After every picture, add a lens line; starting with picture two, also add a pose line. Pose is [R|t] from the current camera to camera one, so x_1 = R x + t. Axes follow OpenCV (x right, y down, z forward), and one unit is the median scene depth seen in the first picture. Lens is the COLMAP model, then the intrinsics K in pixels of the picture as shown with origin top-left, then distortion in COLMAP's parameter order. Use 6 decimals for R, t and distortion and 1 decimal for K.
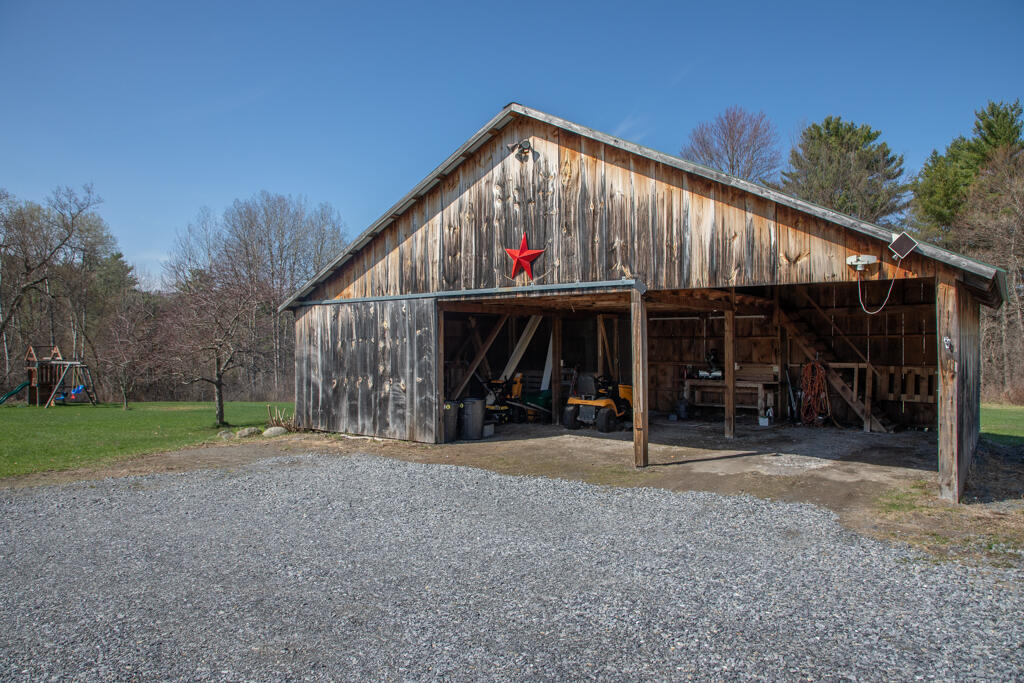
lens RADIAL K [[684.5, 0, 510.4], [0, 684.5, 360.7], [0, 0, 1]] dist [-0.074900, 0.000696]
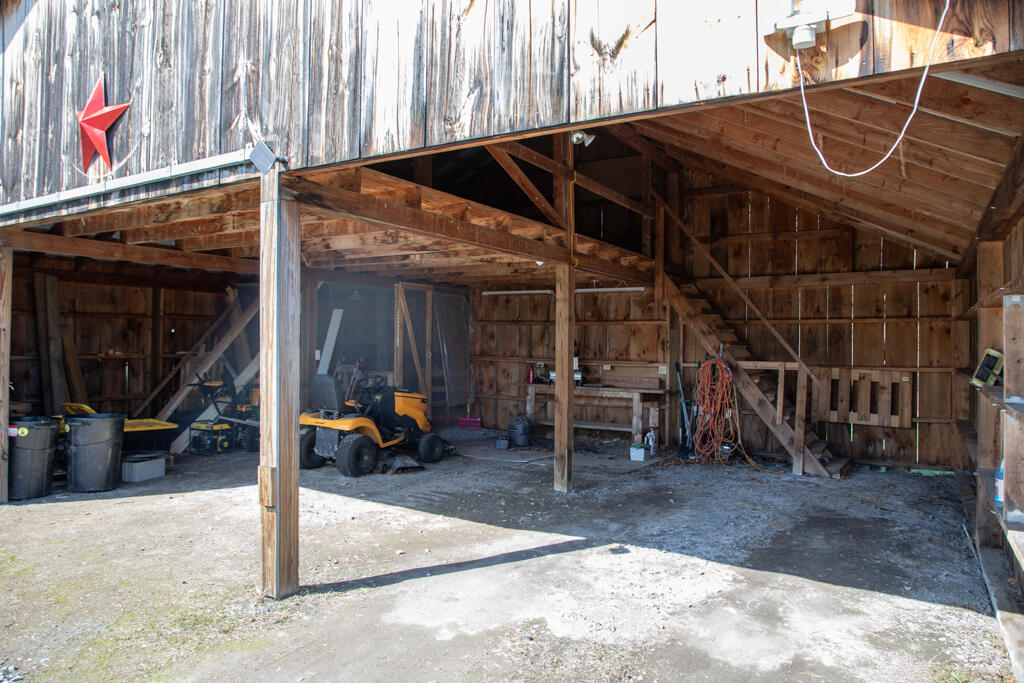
lens RADIAL K [[705.0, 0, 514.1], [0, 705.0, 347.8], [0, 0, 1]] dist [-0.109415, 0.049832]
pose [[0.993559, 0.017715, 0.111922, 0.217391], [-0.015668, 0.999694, -0.019137, 0.007140], [-0.112227, 0.017261, 0.993533, 0.428625]]
